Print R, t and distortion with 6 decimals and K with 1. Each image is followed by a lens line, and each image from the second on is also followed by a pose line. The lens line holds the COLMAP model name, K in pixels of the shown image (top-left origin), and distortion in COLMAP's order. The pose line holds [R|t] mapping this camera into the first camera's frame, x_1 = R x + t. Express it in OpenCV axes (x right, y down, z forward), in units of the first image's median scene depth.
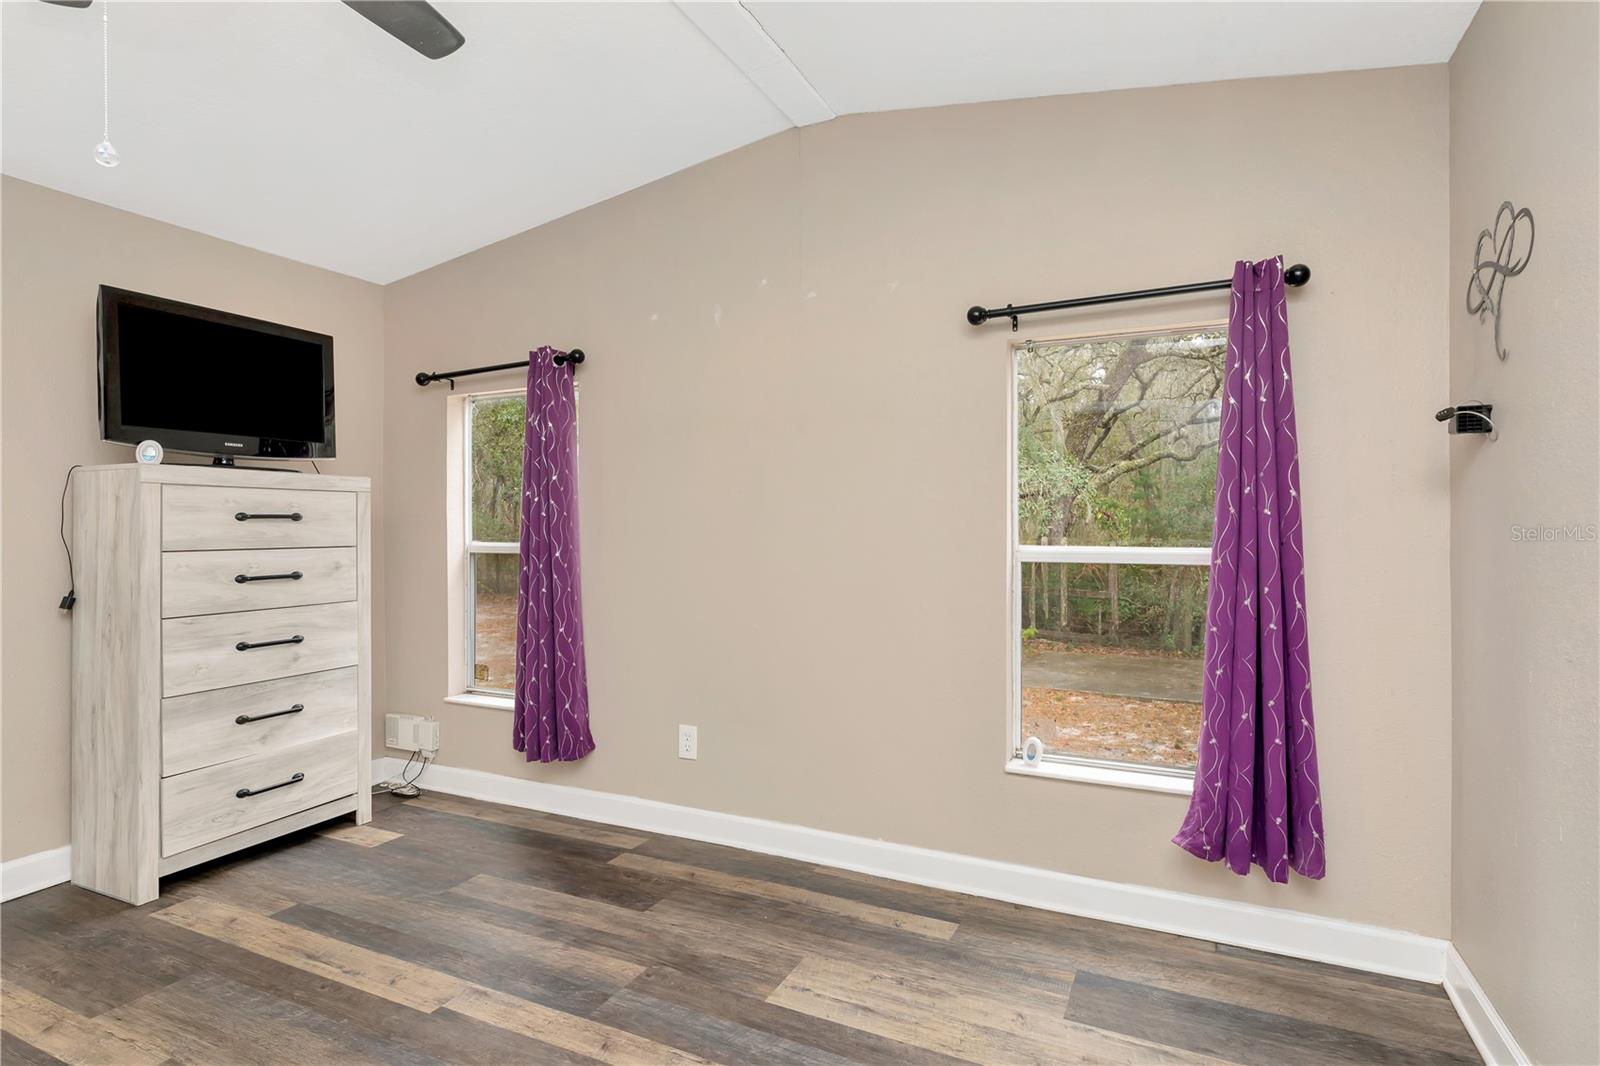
lens RADIAL K [[833.5, 0, 794.1], [0, 833.5, 527.2], [0, 0, 1]] dist [0.002793, -0.002747]
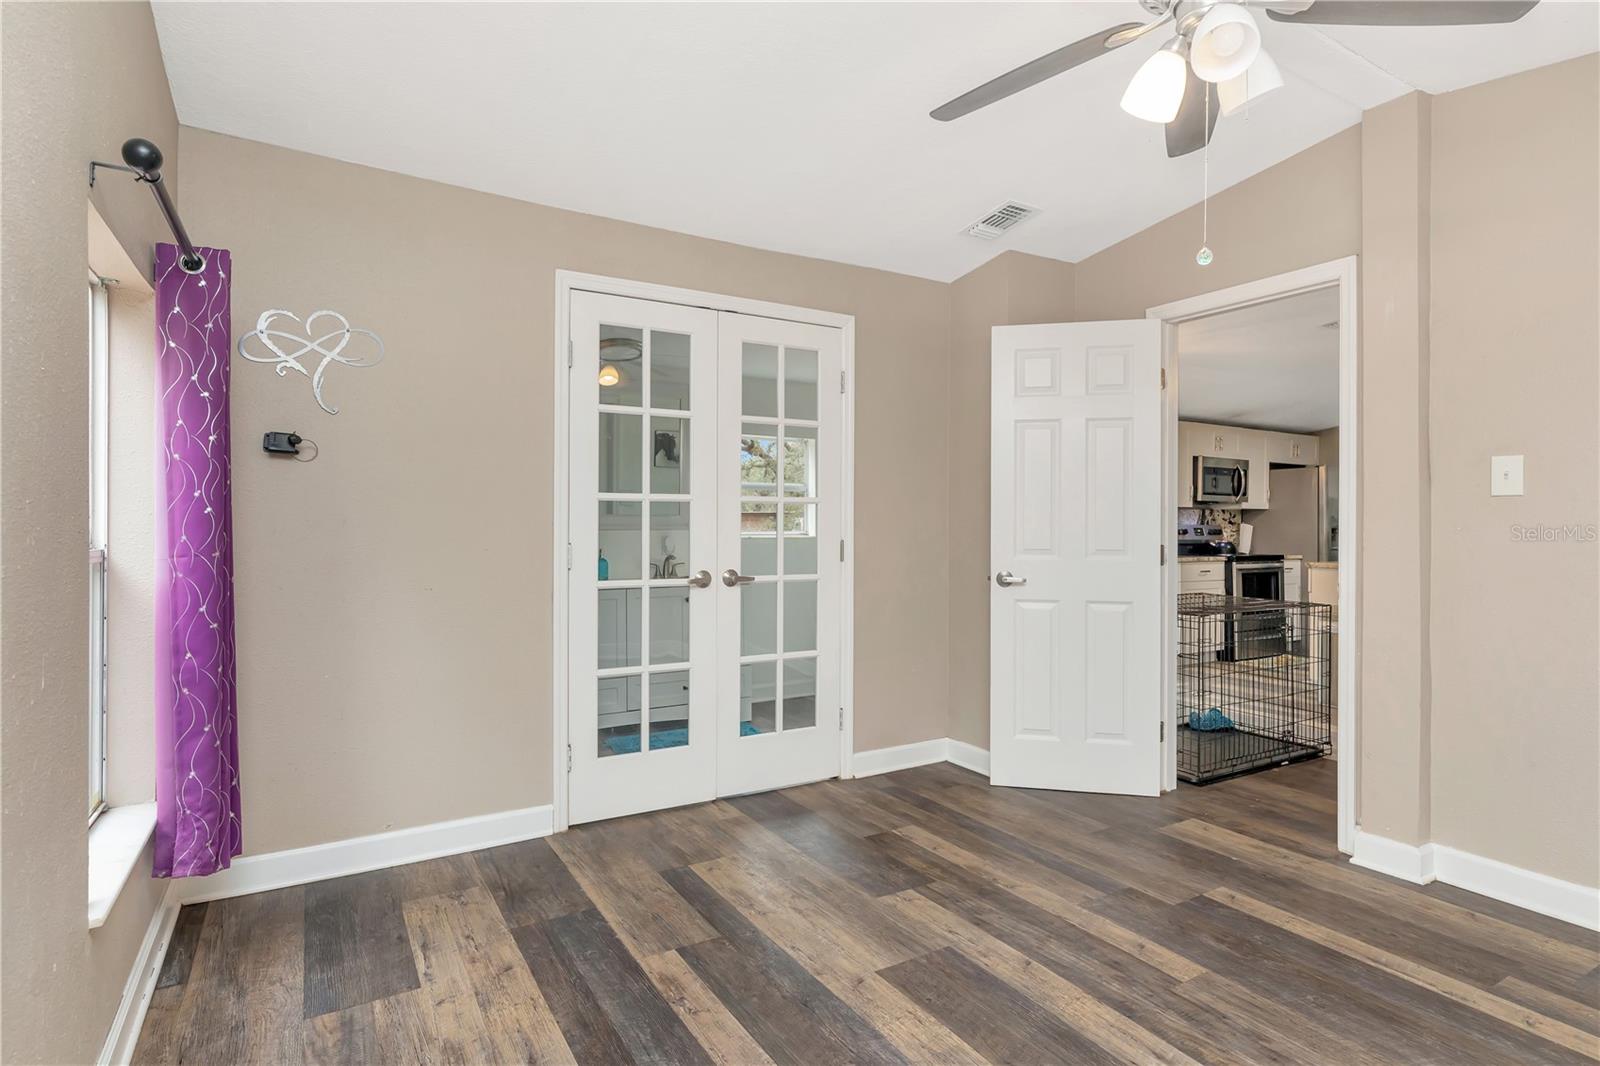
lens RADIAL K [[833.5, 0, 807.9], [0, 833.5, 526.1], [0, 0, 1]] dist [0.002793, -0.002747]
pose [[-0.847764, 0.002953, 0.530366, -0.591106], [0.003330, 0.999994, -0.000244, 0.014447], [-0.530364, 0.001559, -0.847769, 1.500710]]
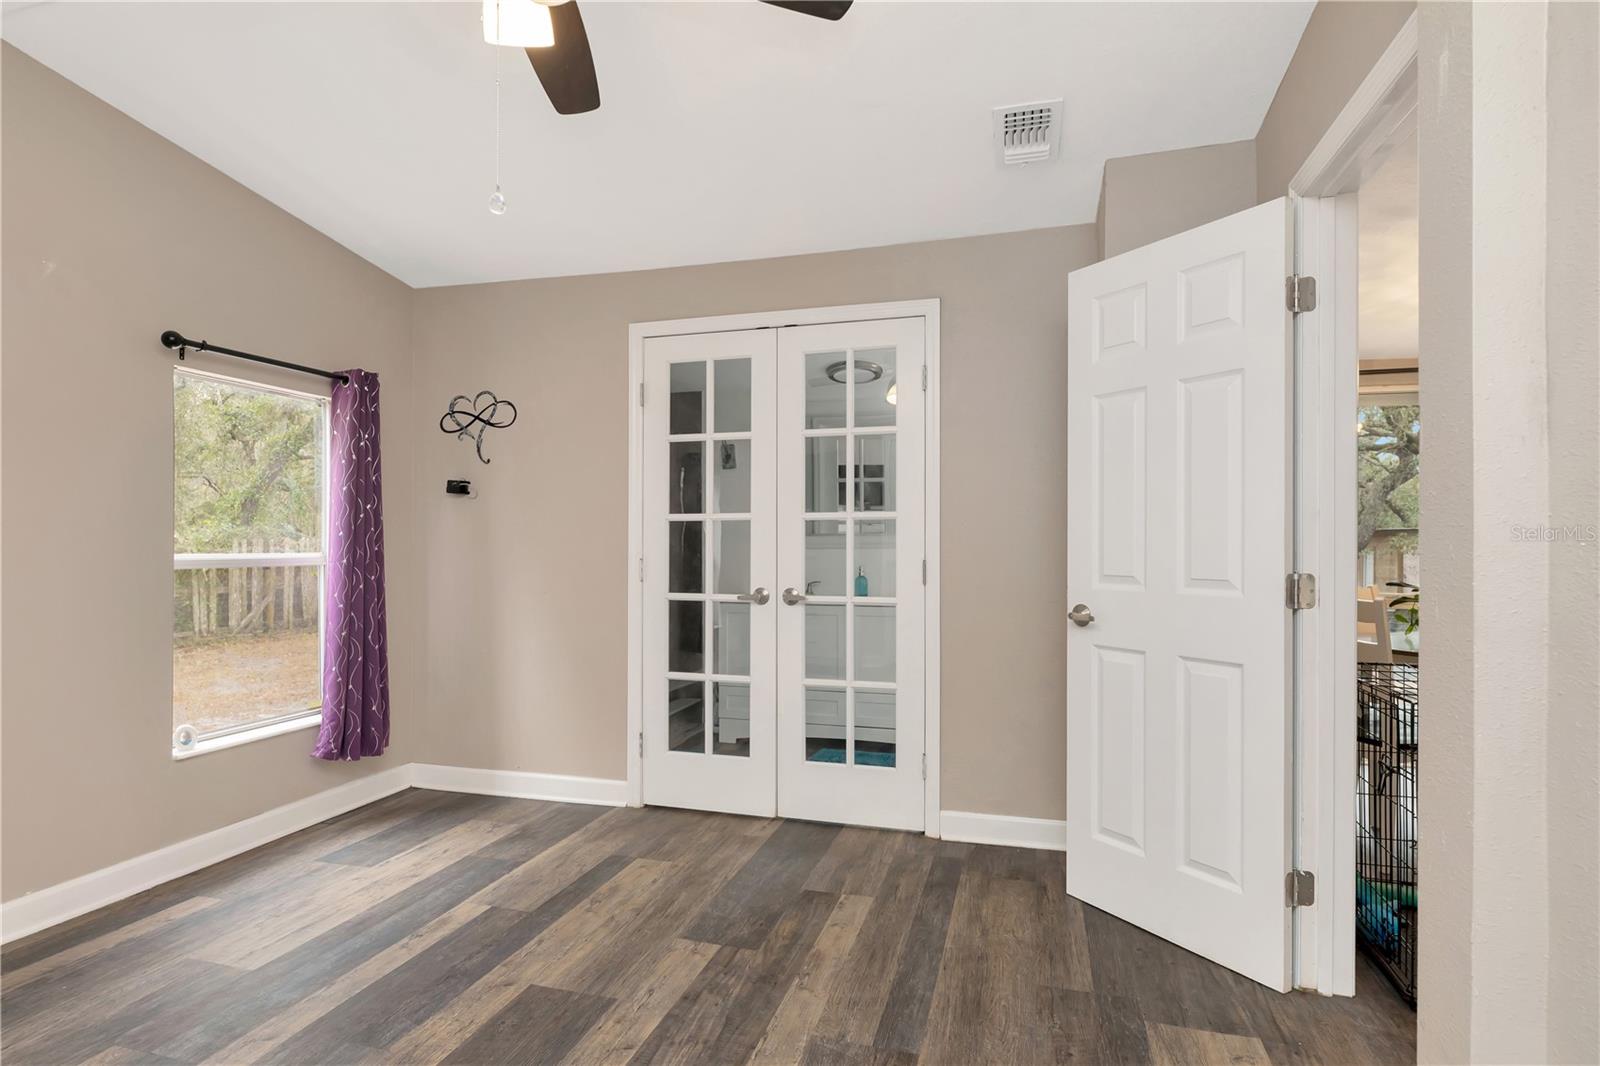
lens RADIAL K [[833.5, 0, 790.6], [0, 833.5, 542.2], [0, 0, 1]] dist [0.002793, -0.002747]
pose [[-0.174070, 0.008667, 0.984695, -1.176212], [0.003913, 0.999959, -0.008110, 0.023844], [-0.984725, 0.002441, -0.174097, 0.480998]]
